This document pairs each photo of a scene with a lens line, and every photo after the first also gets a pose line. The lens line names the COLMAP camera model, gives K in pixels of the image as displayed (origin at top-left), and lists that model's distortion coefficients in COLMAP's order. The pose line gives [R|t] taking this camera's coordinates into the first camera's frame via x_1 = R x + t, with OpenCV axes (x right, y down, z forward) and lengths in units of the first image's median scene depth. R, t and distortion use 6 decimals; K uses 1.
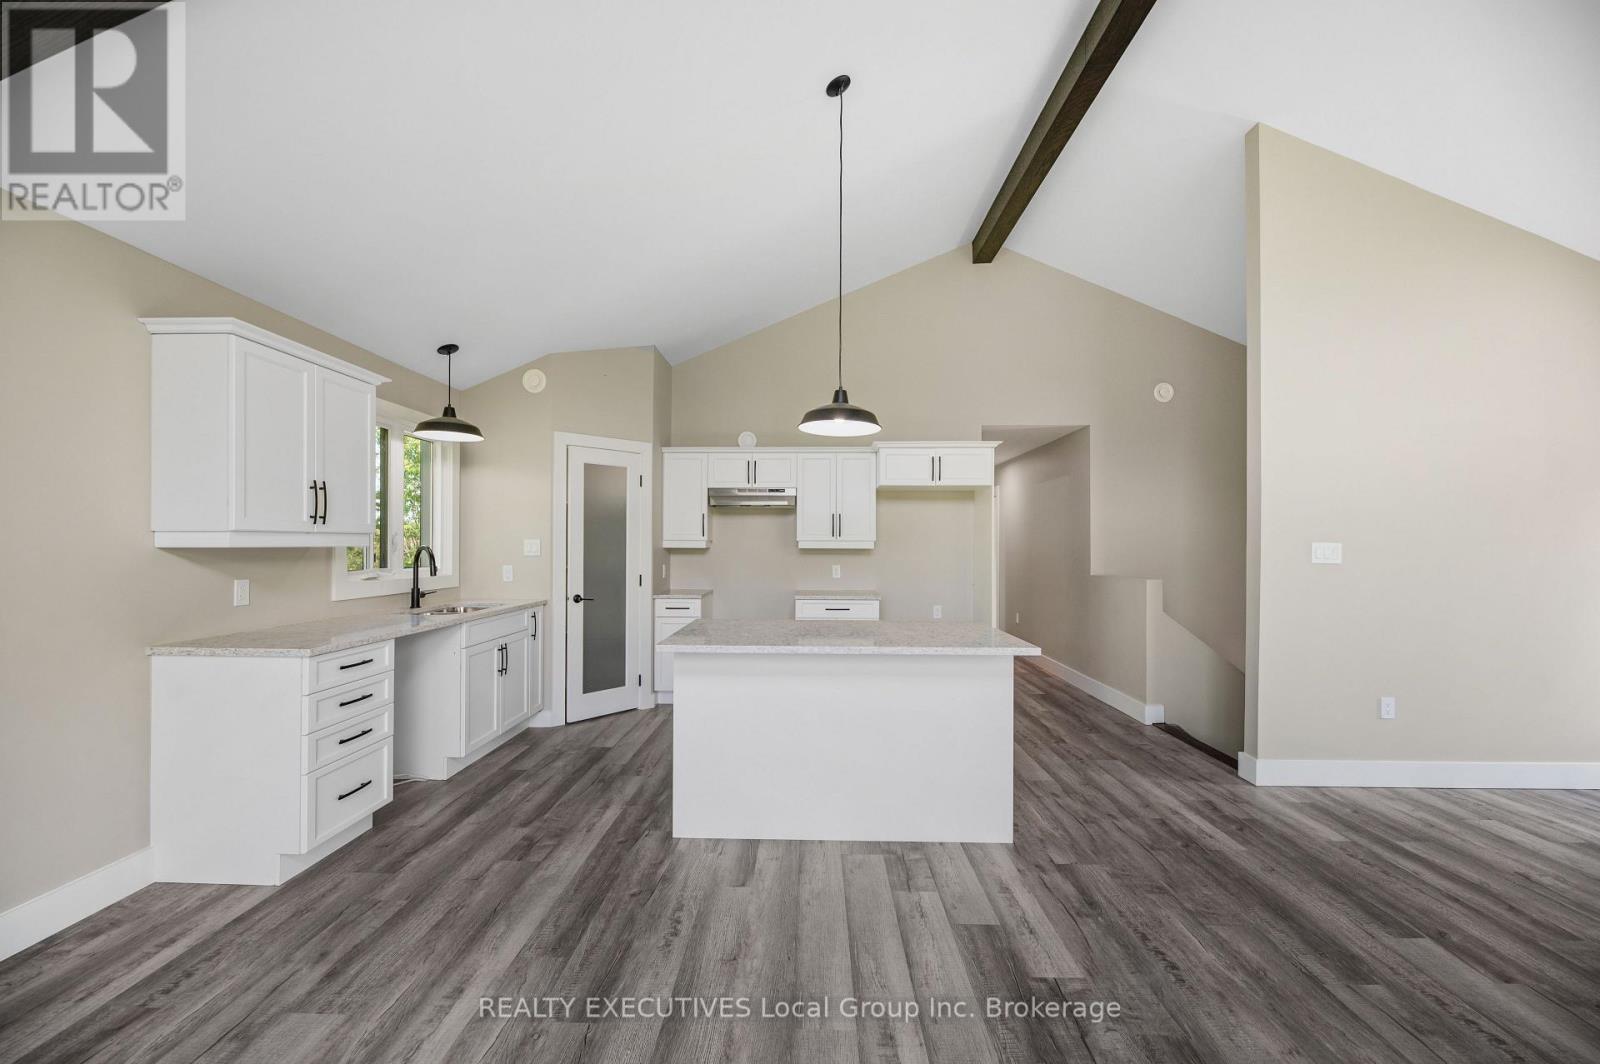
lens RADIAL K [[657.0, 0, 799.2], [0, 657.0, 540.5], [0, 0, 1]] dist [-0.001073, -0.000136]
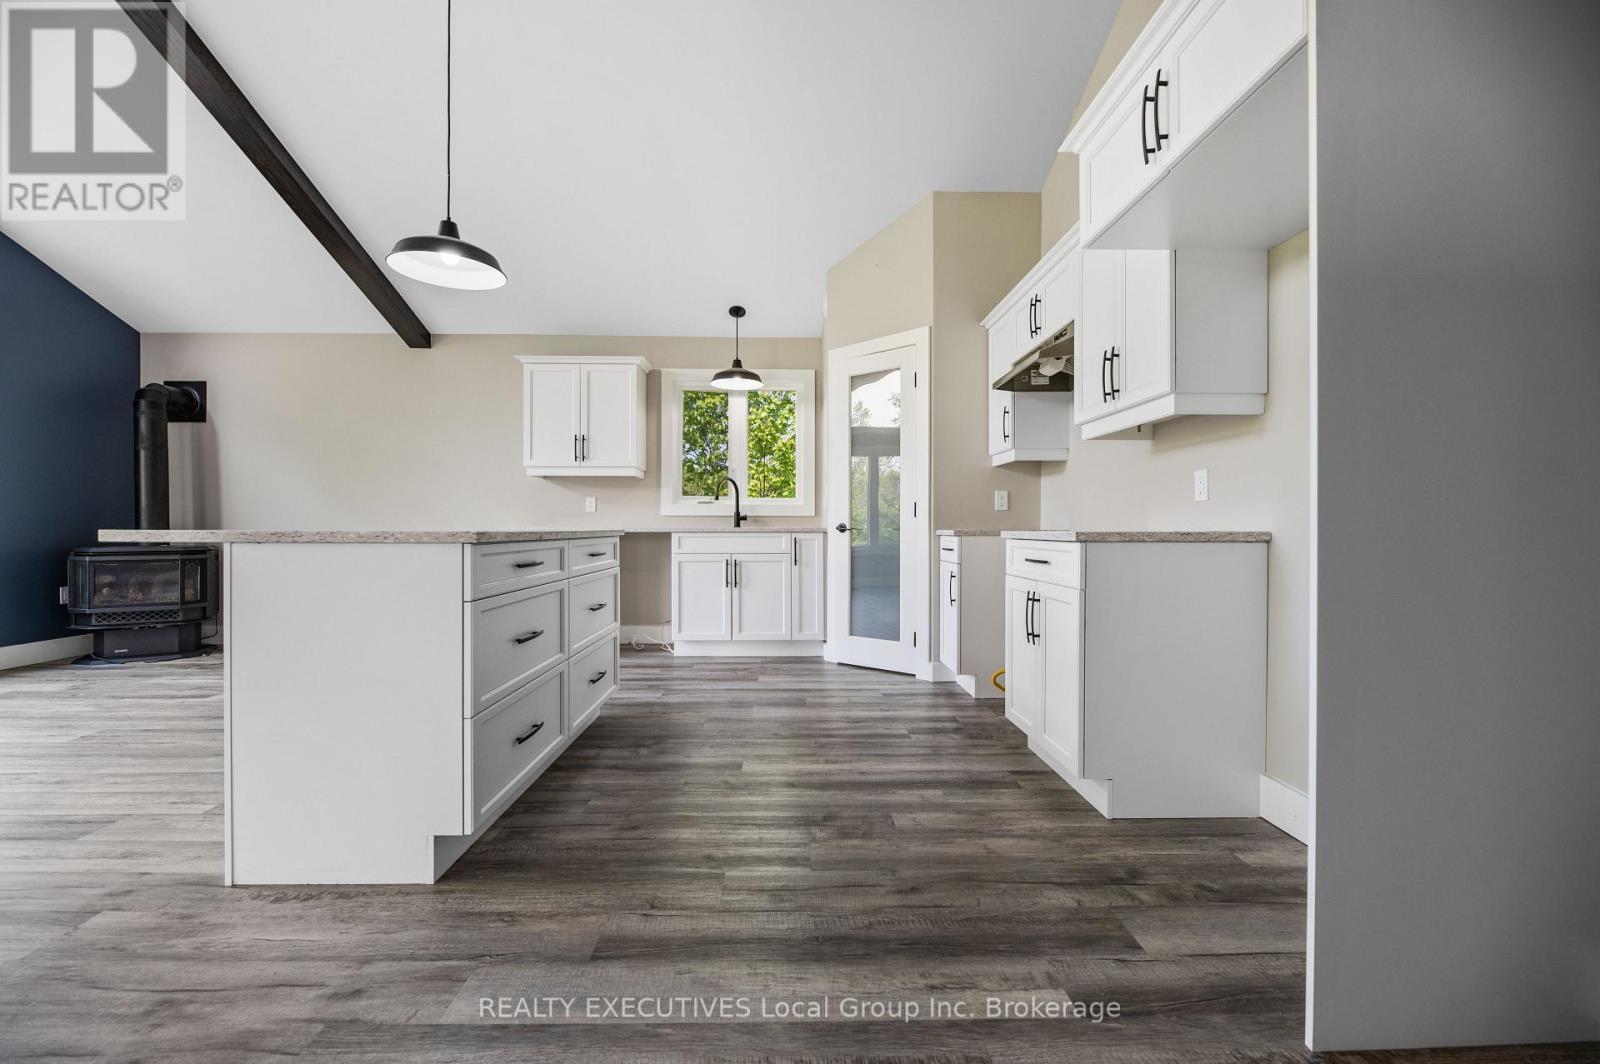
lens RADIAL K [[657.0, 0, 799.2], [0, 657.0, 540.5], [0, 0, 1]] dist [-0.001073, -0.000136]
pose [[0.035681, 0.018614, -0.999190, 0.662736], [0.007350, 0.999795, 0.018887, 0.103711], [0.999336, -0.008018, 0.035537, 1.070691]]
